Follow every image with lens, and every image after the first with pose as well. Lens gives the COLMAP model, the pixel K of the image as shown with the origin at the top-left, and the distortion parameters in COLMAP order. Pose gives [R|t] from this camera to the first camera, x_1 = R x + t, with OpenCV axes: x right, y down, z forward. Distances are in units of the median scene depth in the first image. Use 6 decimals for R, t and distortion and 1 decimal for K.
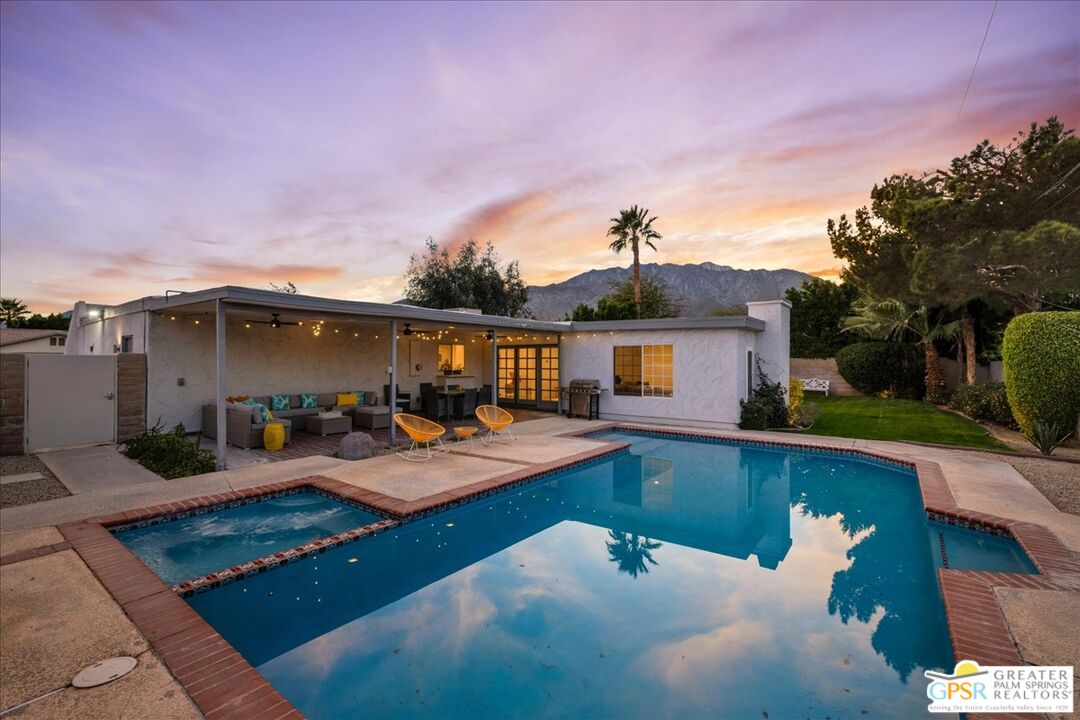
lens RADIAL K [[478.0, 0, 535.3], [0, 478.0, 361.4], [0, 0, 1]] dist [0.000457, 0.000902]
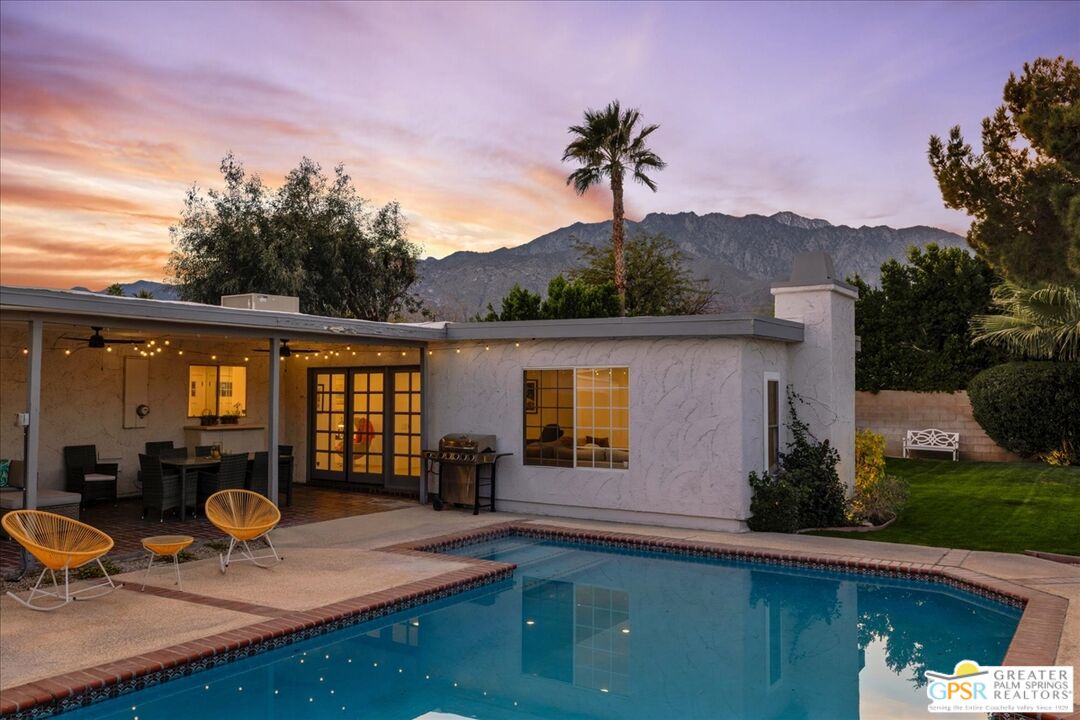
lens RADIAL K [[897.8, 0, 536.4], [0, 897.8, 362.1], [0, 0, 1]] dist [0.005774, -0.023576]
pose [[0.997681, 0.002908, 0.067998, 0.101096], [-0.000568, 0.999408, -0.034405, -0.006473], [-0.068058, 0.034287, 0.997092, 0.025548]]
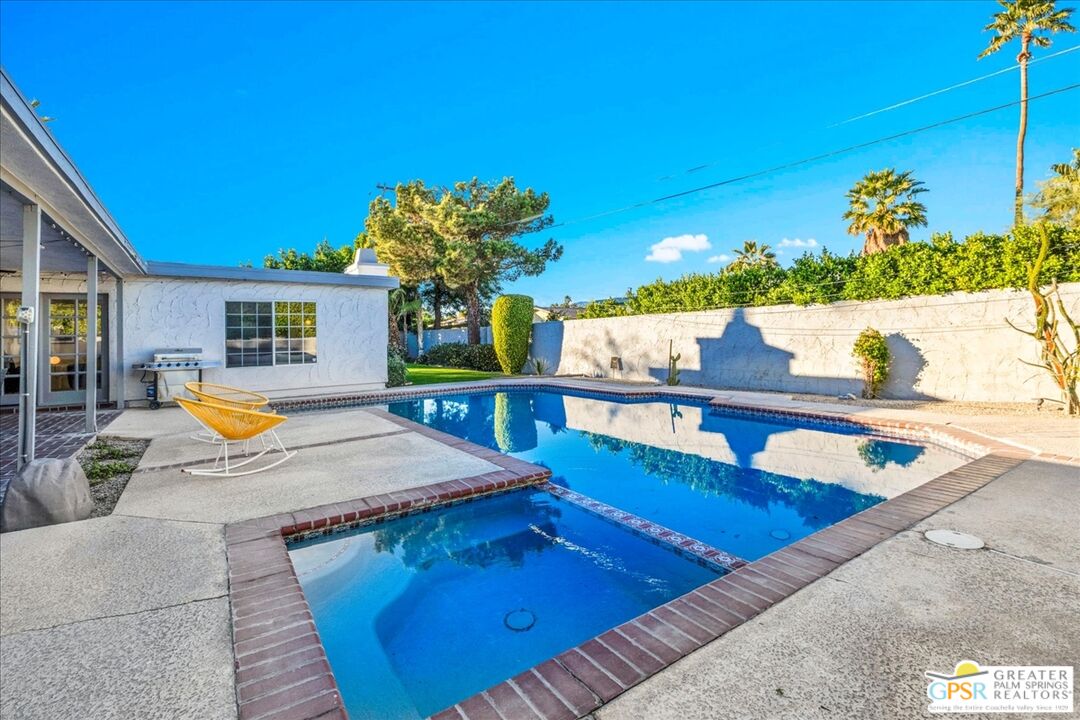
lens RADIAL K [[496.9, 0, 558.4], [0, 496.9, 350.0], [0, 0, 1]] dist [0.002450, 0.000842]
pose [[0.289290, -0.035143, 0.956596, -0.380643], [0.028237, 0.999204, 0.028169, 0.031752], [-0.956825, 0.018862, 0.290052, 0.263078]]
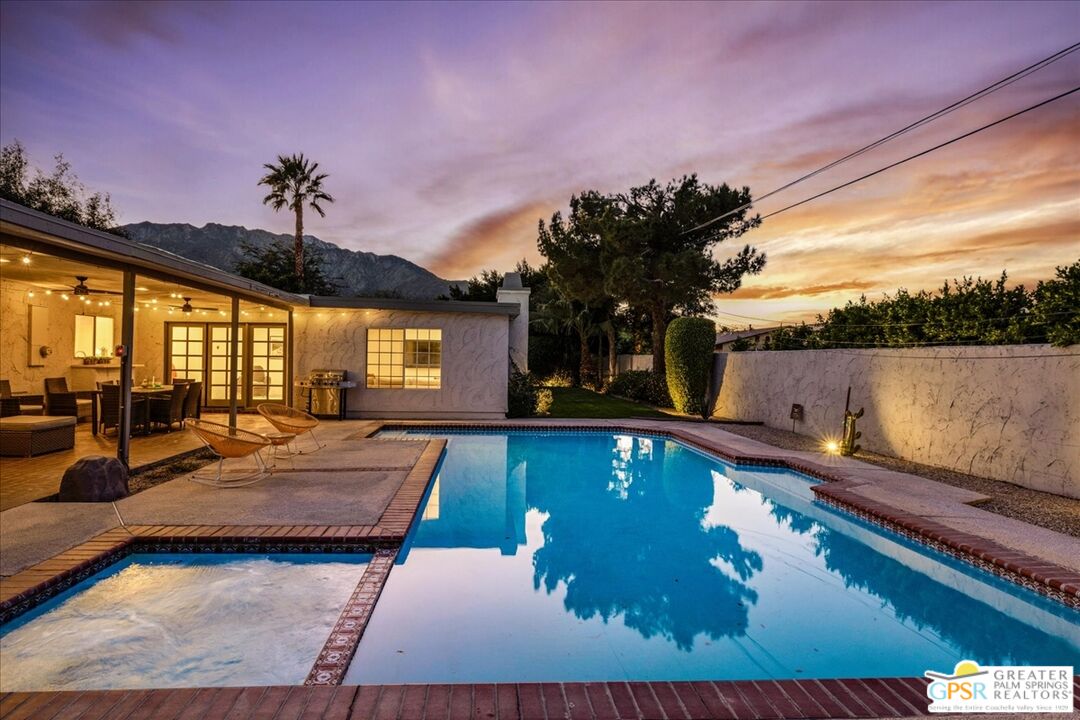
lens RADIAL K [[570.8, 0, 523.5], [0, 570.8, 359.6], [0, 0, 1]] dist [-0.002771, 0.002282]
pose [[0.748612, 0.006760, 0.662974, -0.258972], [-0.012055, 0.999921, 0.003417, 0.012608], [-0.662899, -0.010550, 0.748635, 0.074596]]
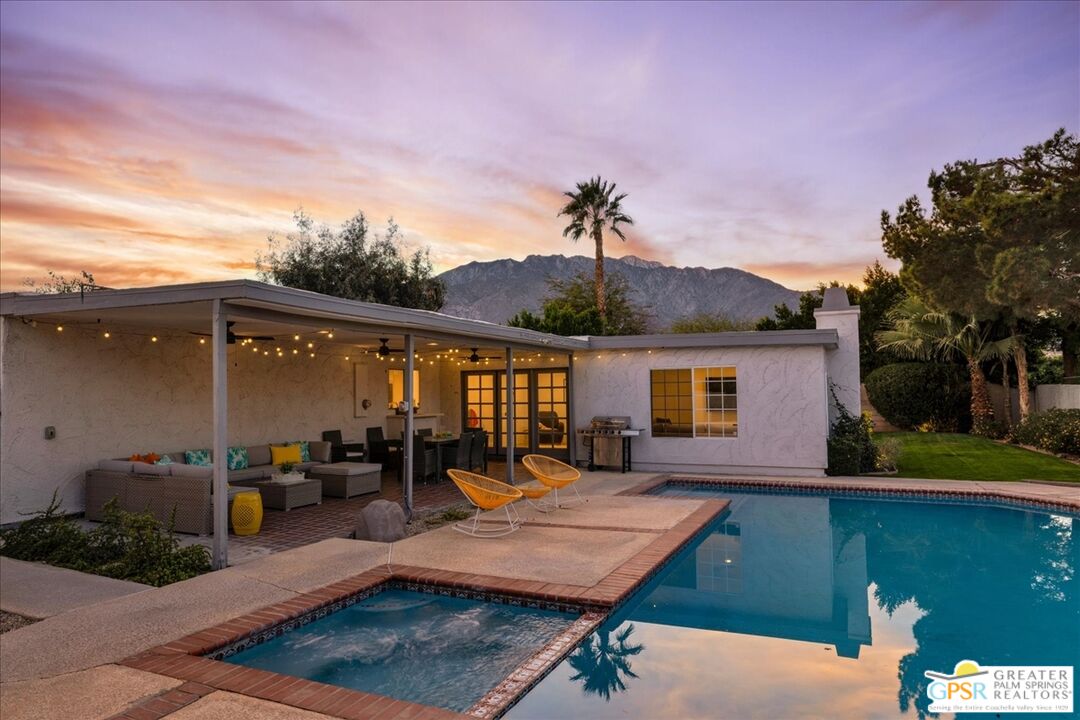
lens RADIAL K [[699.7, 0, 534.9], [0, 699.7, 364.0], [0, 0, 1]] dist [-0.001459, 0.000019]
pose [[0.975752, -0.005696, 0.218803, -0.219141], [0.015291, 0.998993, -0.042188, 0.001404], [-0.218343, 0.044510, 0.974857, -0.004221]]
